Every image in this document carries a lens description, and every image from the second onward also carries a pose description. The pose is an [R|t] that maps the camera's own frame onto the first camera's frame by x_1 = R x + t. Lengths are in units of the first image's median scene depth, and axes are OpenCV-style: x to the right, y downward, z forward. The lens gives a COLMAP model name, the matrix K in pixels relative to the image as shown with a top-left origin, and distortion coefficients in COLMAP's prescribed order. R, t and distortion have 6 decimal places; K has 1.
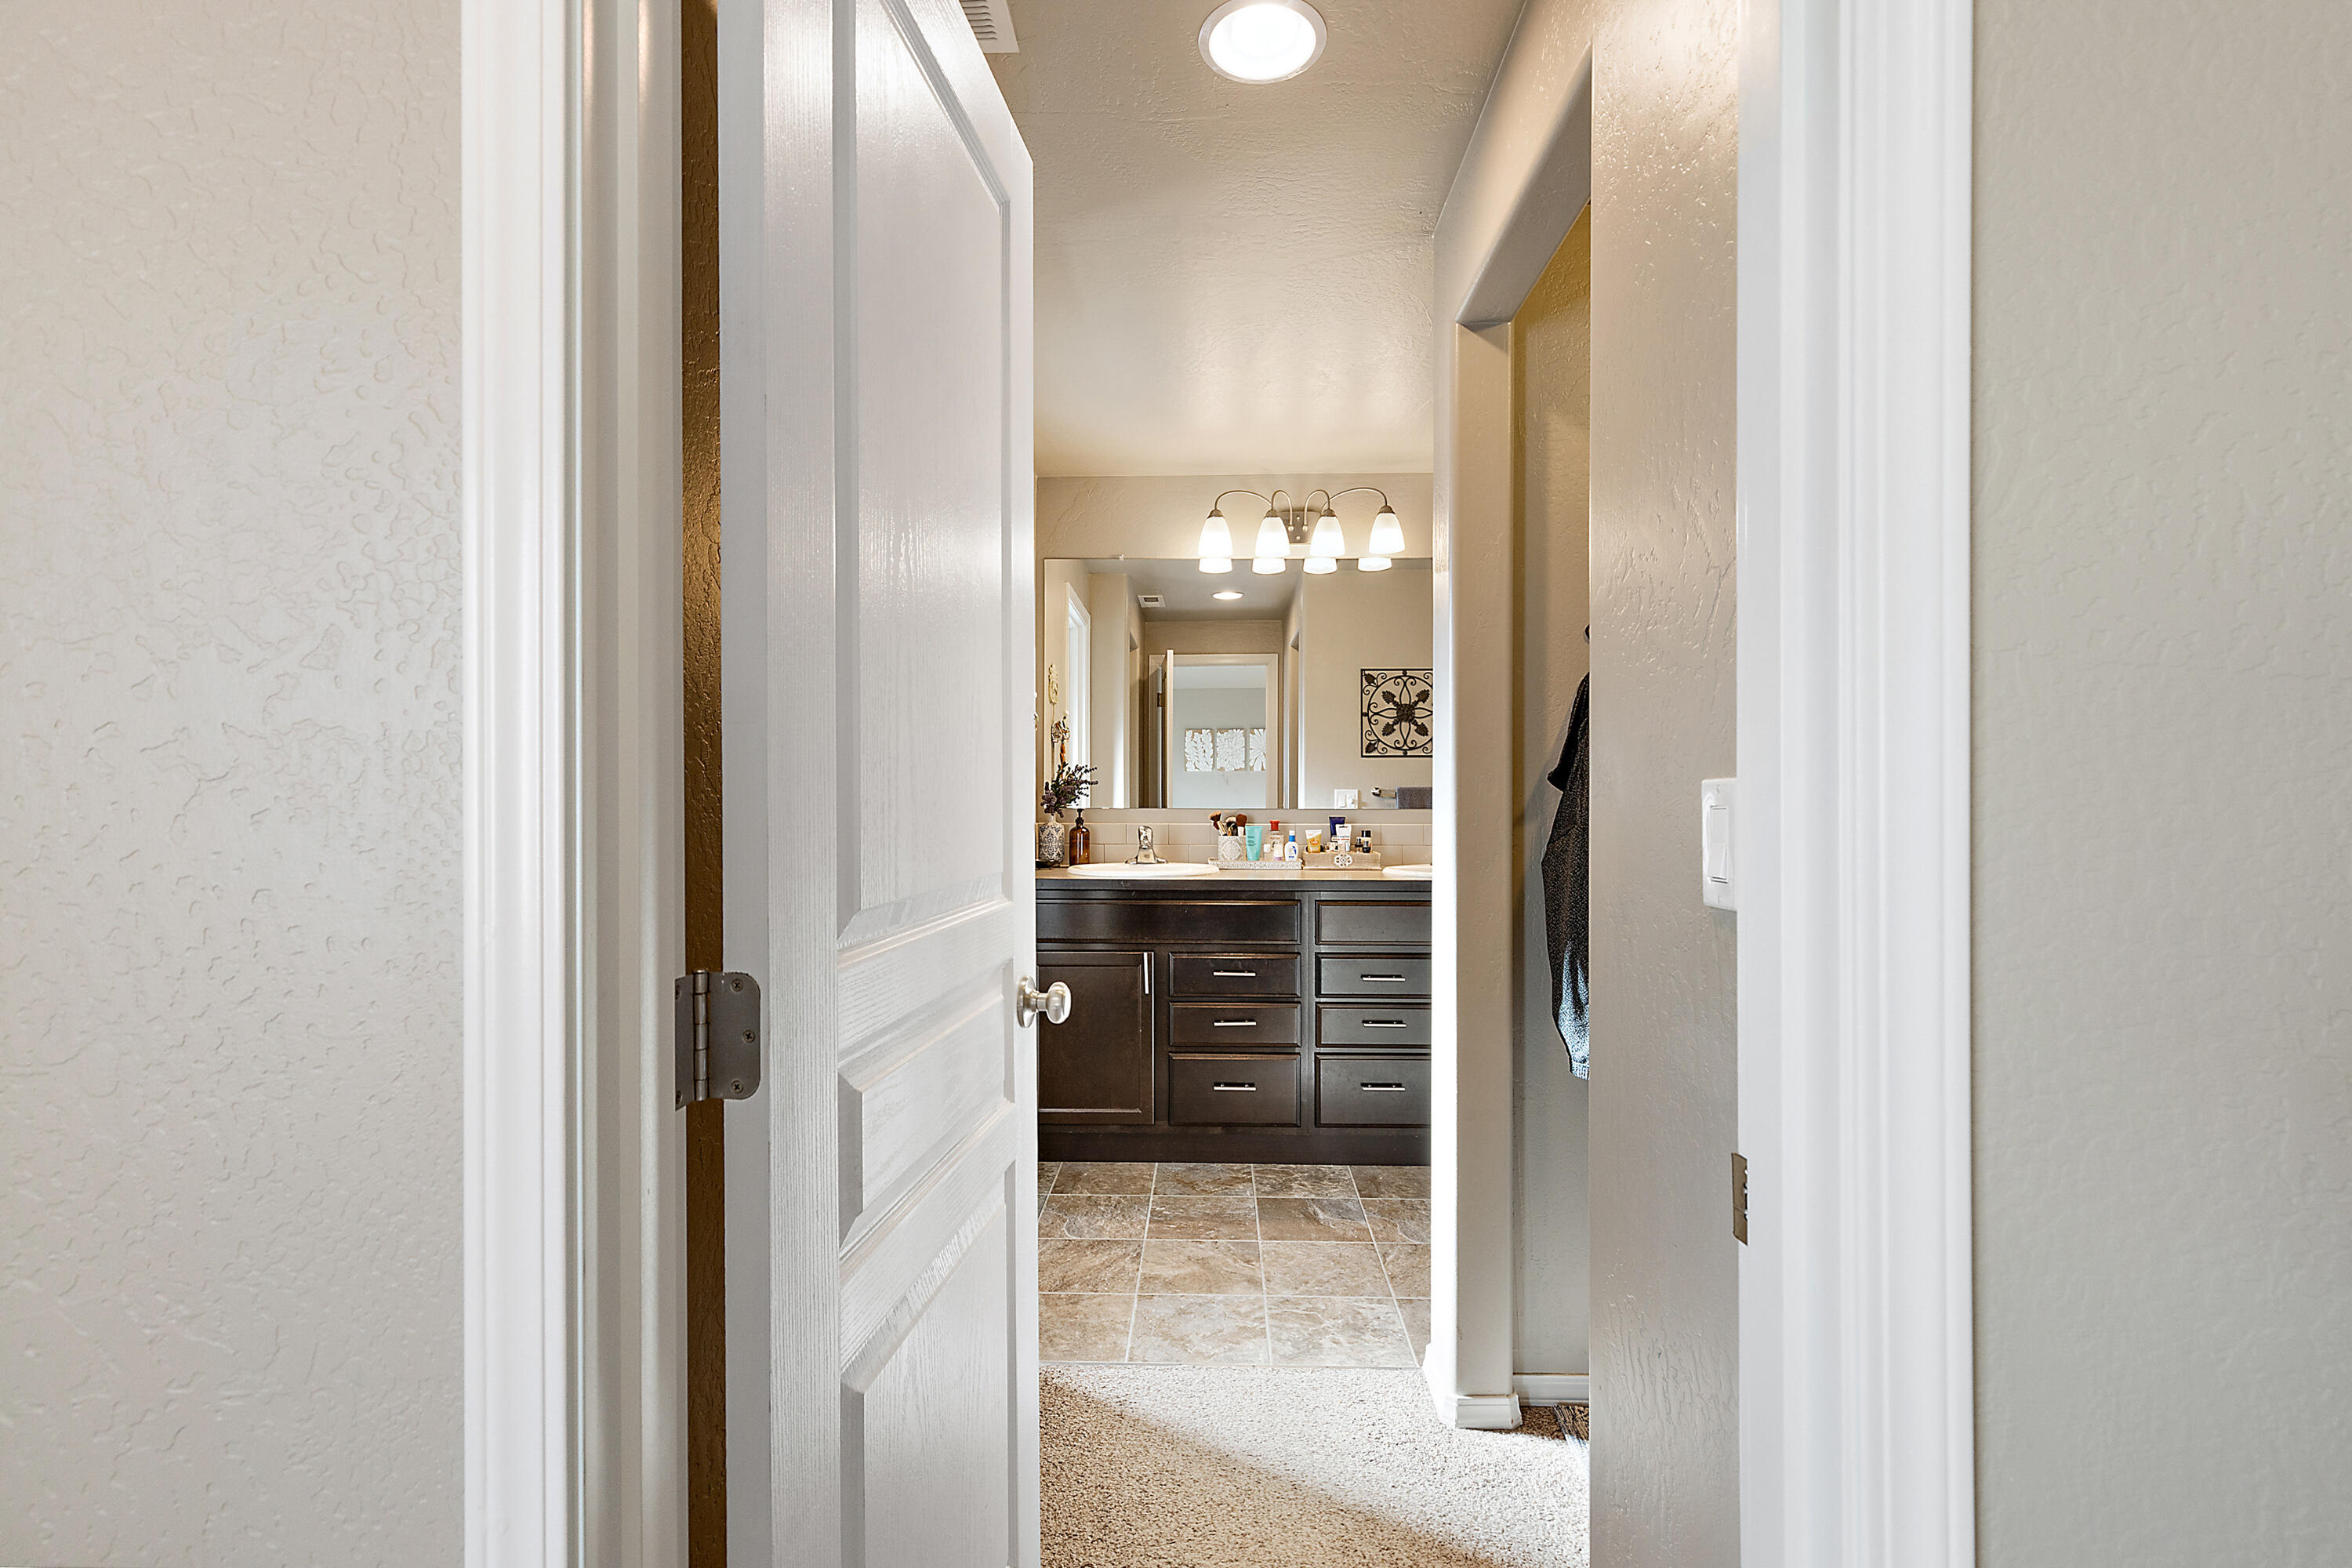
lens RADIAL K [[1067.9, 0, 1188.3], [0, 1067.9, 775.4], [0, 0, 1]] dist [0.003874, 0.000011]
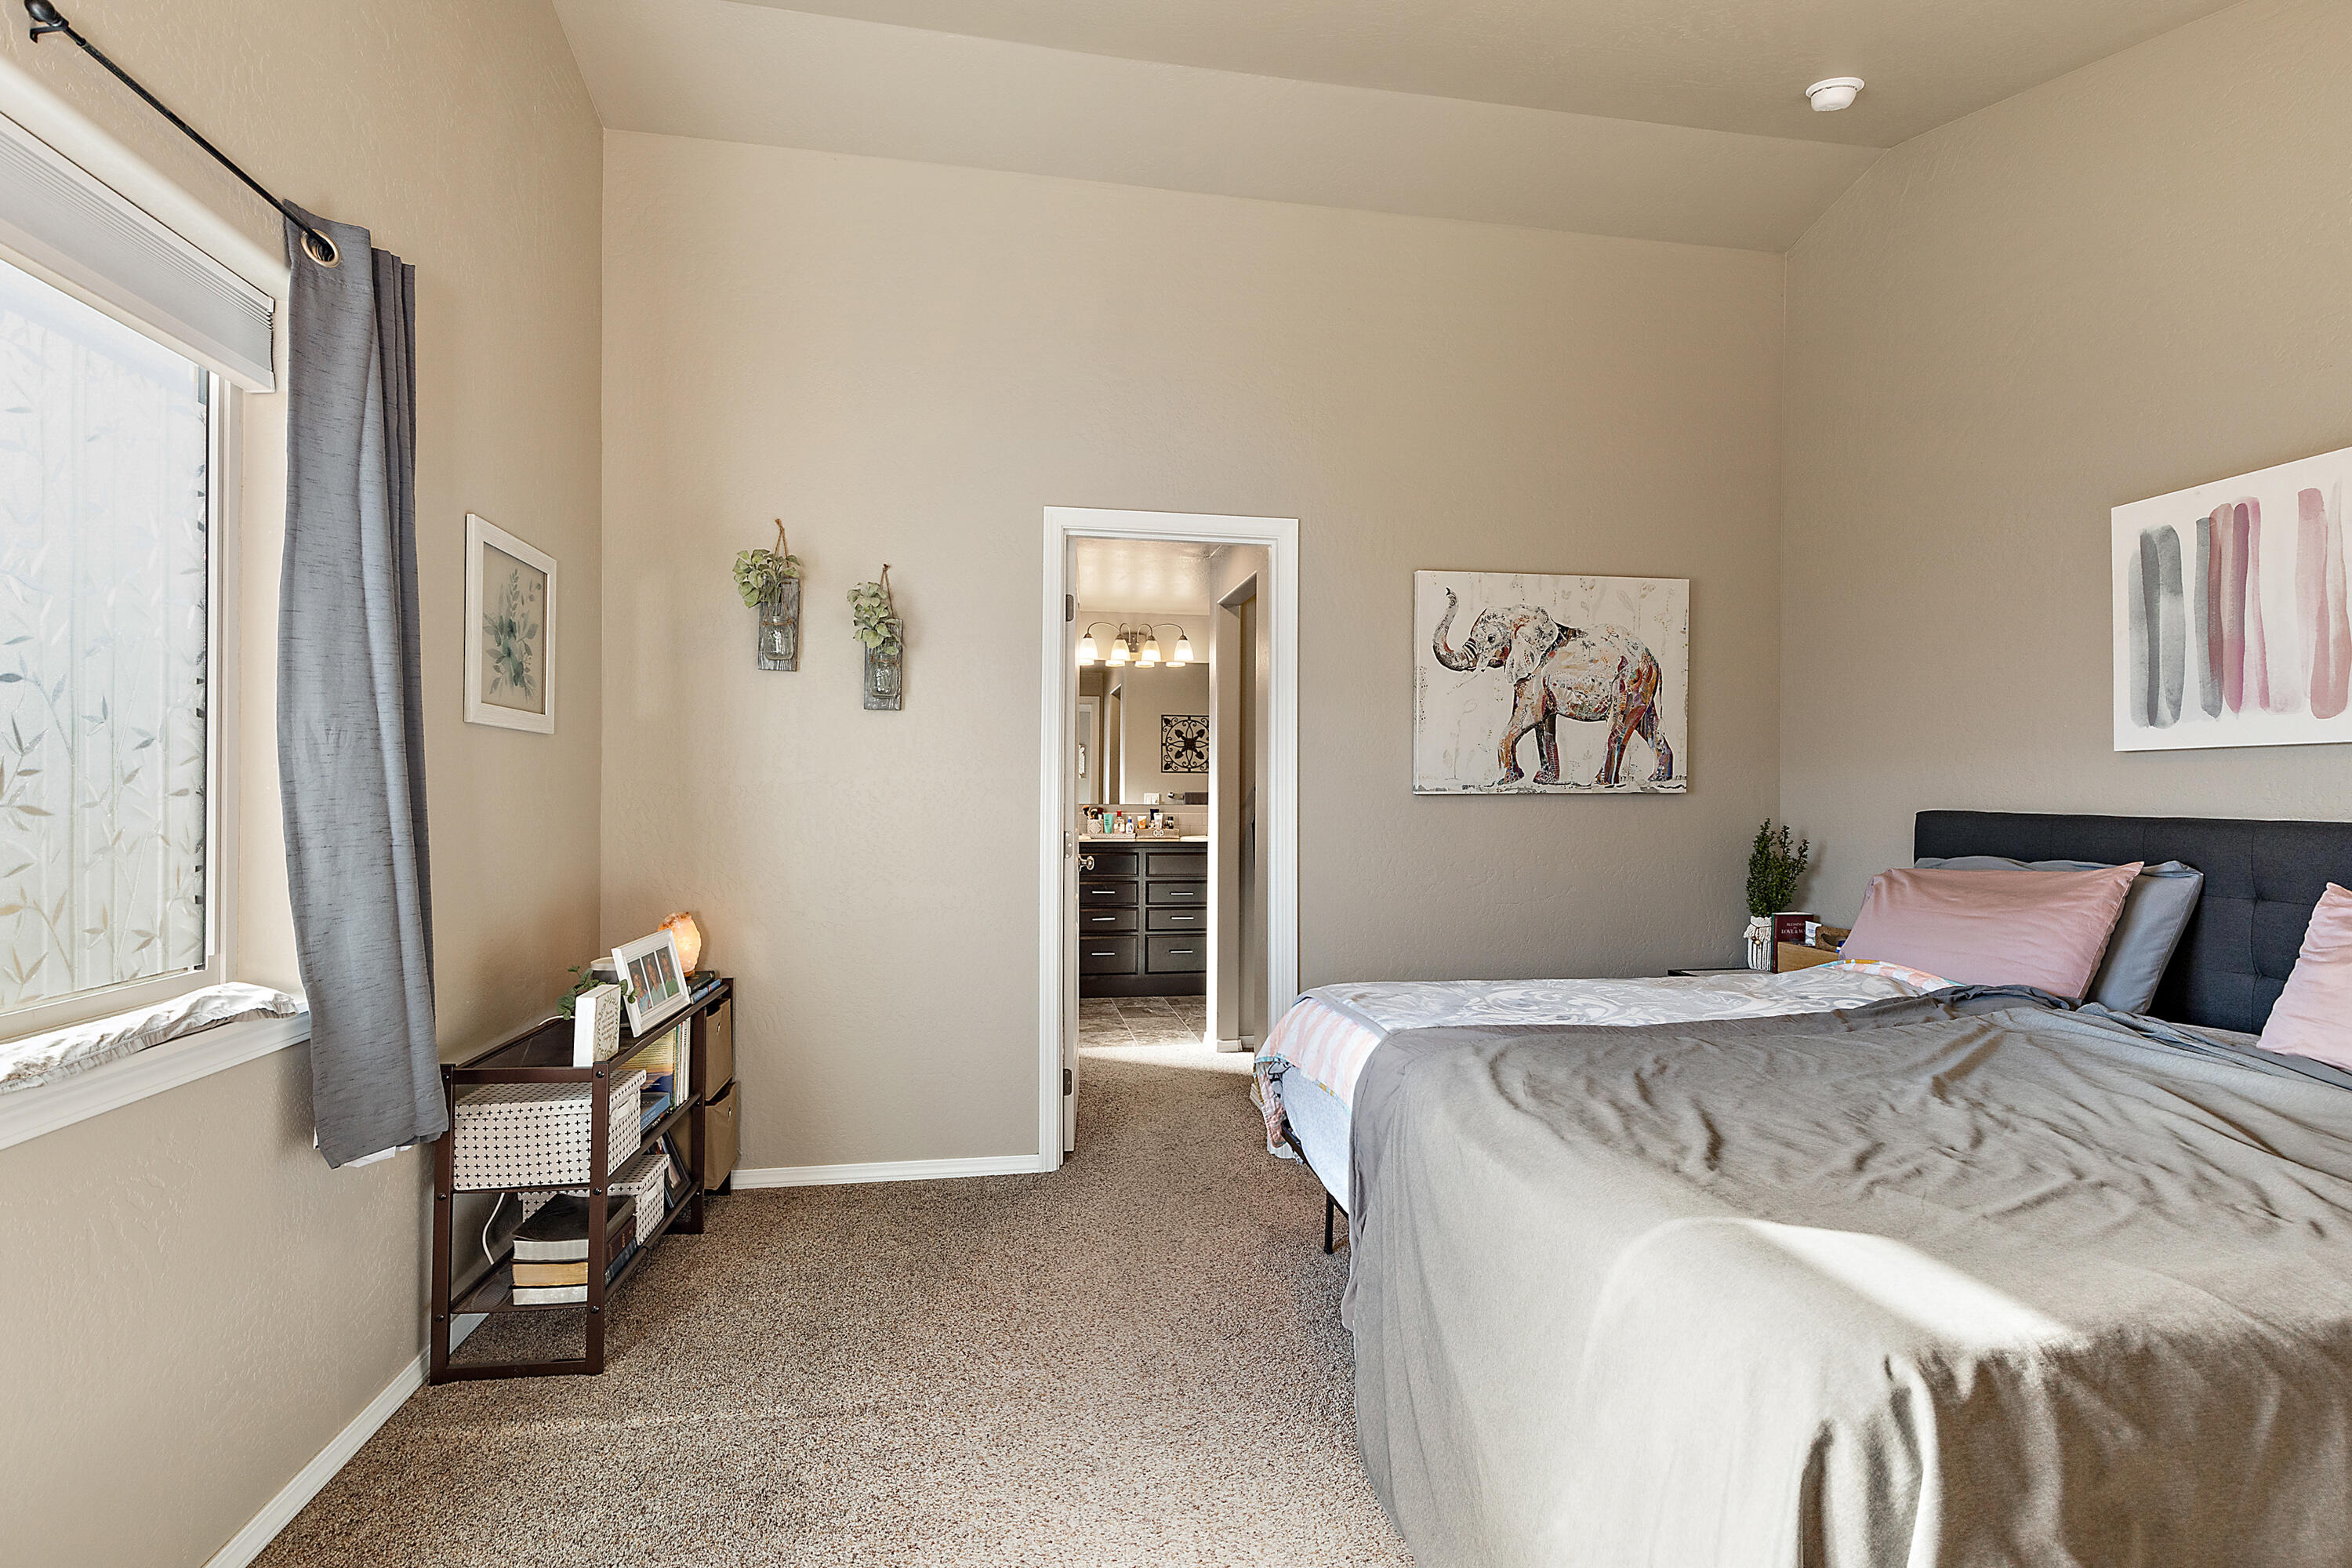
lens RADIAL K [[1067.9, 0, 1188.3], [0, 1067.9, 775.4], [0, 0, 1]] dist [0.003874, 0.000011]
pose [[0.977997, 0.005133, 0.208556, -0.174164], [-0.003778, 0.999969, -0.006892, -0.003708], [-0.208585, 0.005953, 0.977986, -0.734903]]
